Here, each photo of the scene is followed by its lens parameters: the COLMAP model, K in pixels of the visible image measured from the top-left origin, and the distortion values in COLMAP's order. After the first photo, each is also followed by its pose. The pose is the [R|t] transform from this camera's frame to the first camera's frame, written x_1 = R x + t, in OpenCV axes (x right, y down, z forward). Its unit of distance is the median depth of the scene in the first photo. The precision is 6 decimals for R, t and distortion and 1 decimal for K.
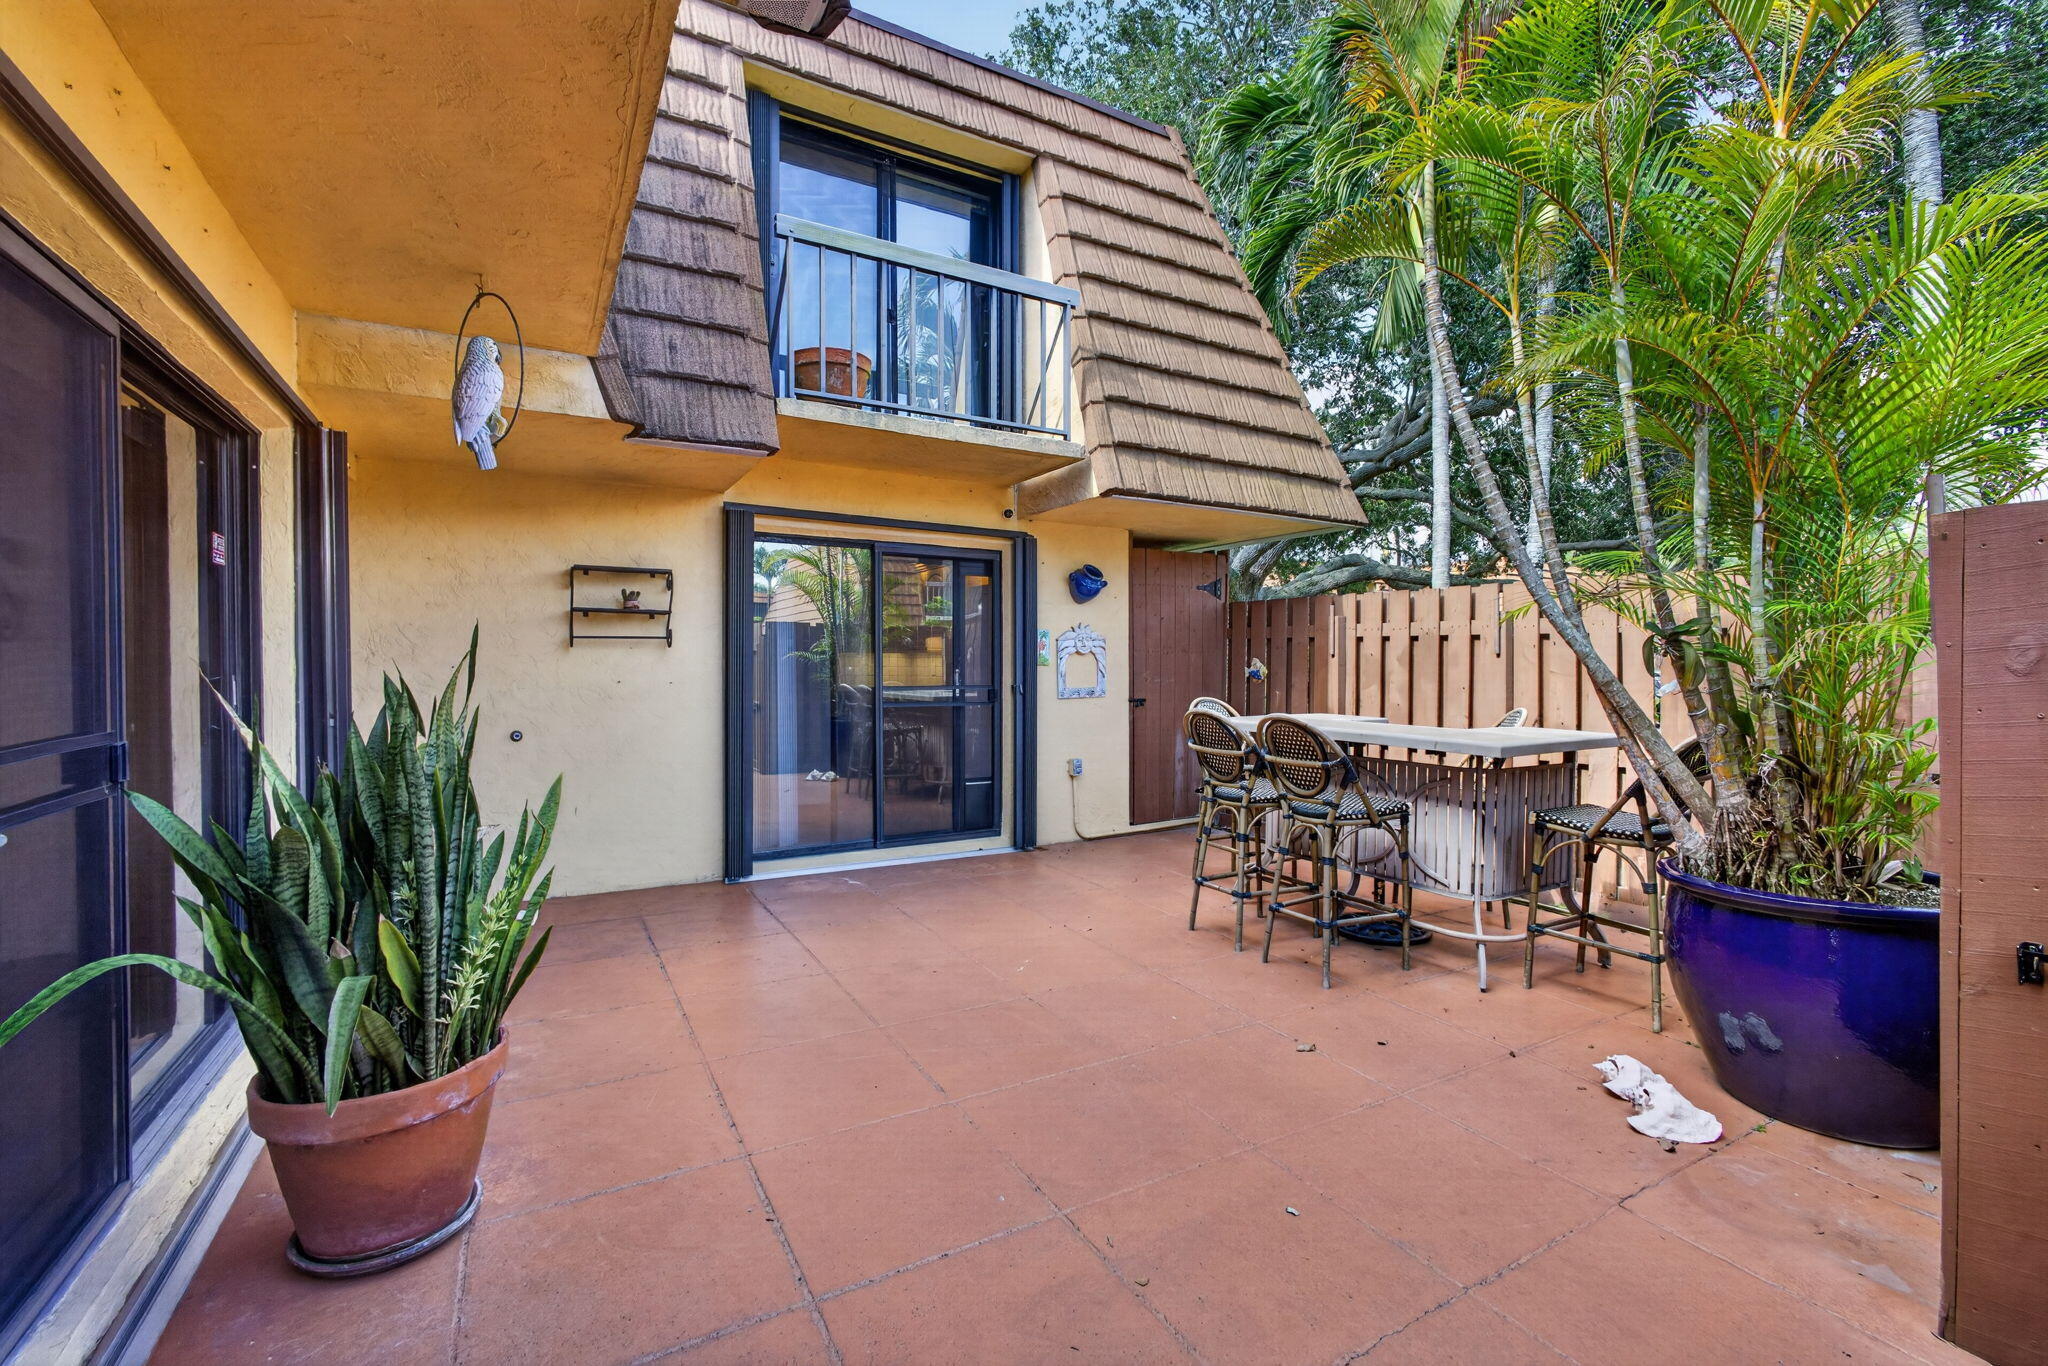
lens RADIAL K [[863.7, 0, 1024.0], [0, 863.7, 683.0], [0, 0, 1]] dist [-0.001247, -0.000114]
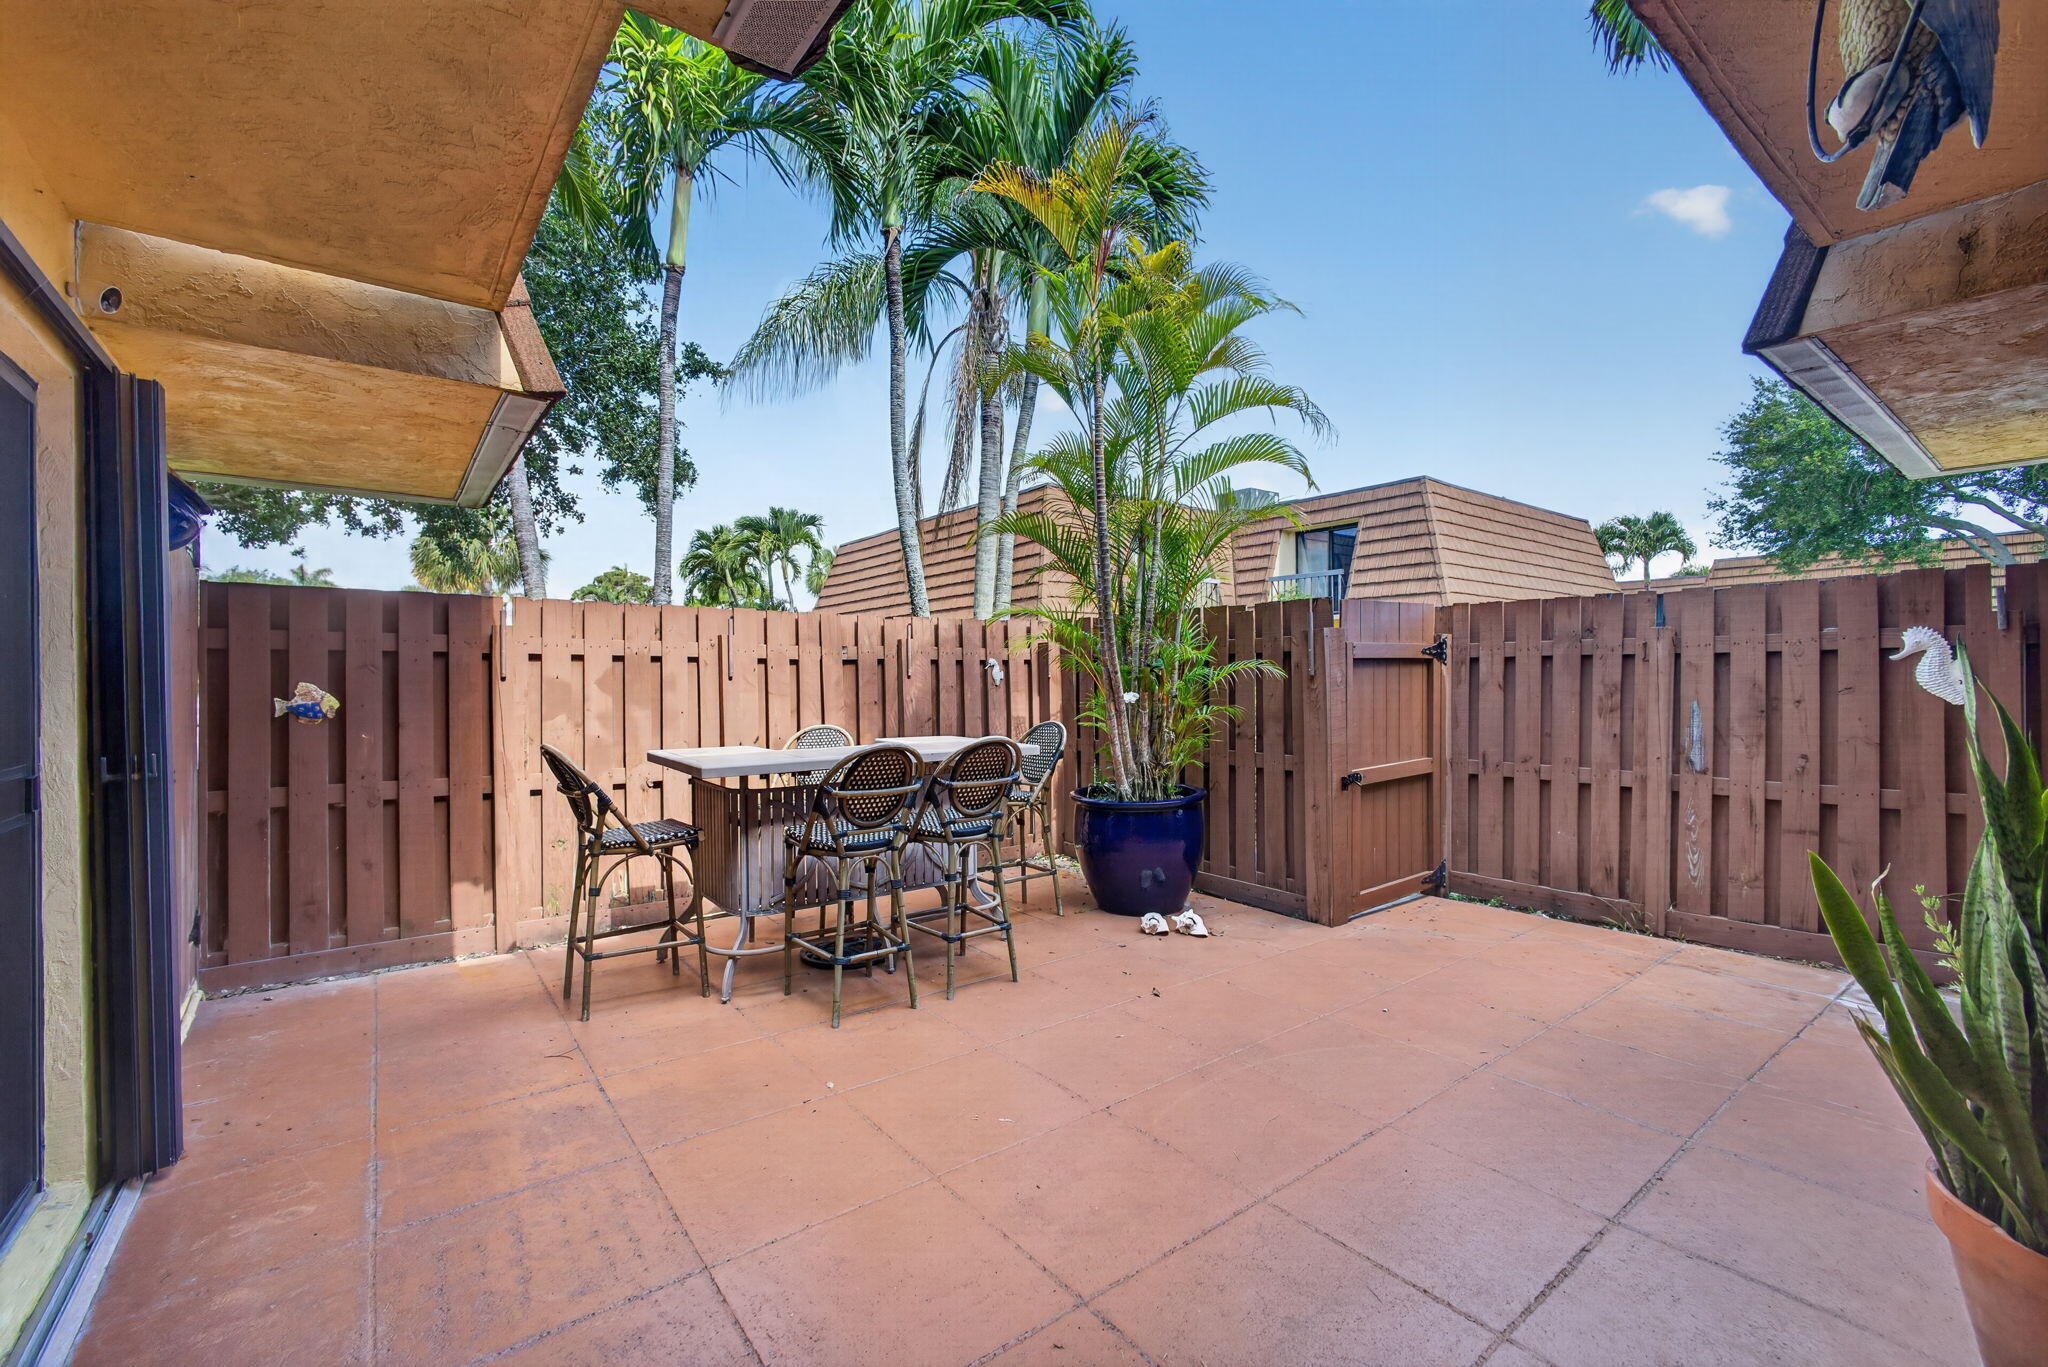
lens RADIAL K [[863.7, 0, 1024.0], [0, 863.7, 683.5], [0, 0, 1]] dist [-0.001247, -0.000114]
pose [[-0.126075, -0.002401, 0.992018, -0.576666], [0.030743, 0.999507, 0.006327, -0.024849], [-0.991544, 0.031295, -0.125939, 0.858661]]
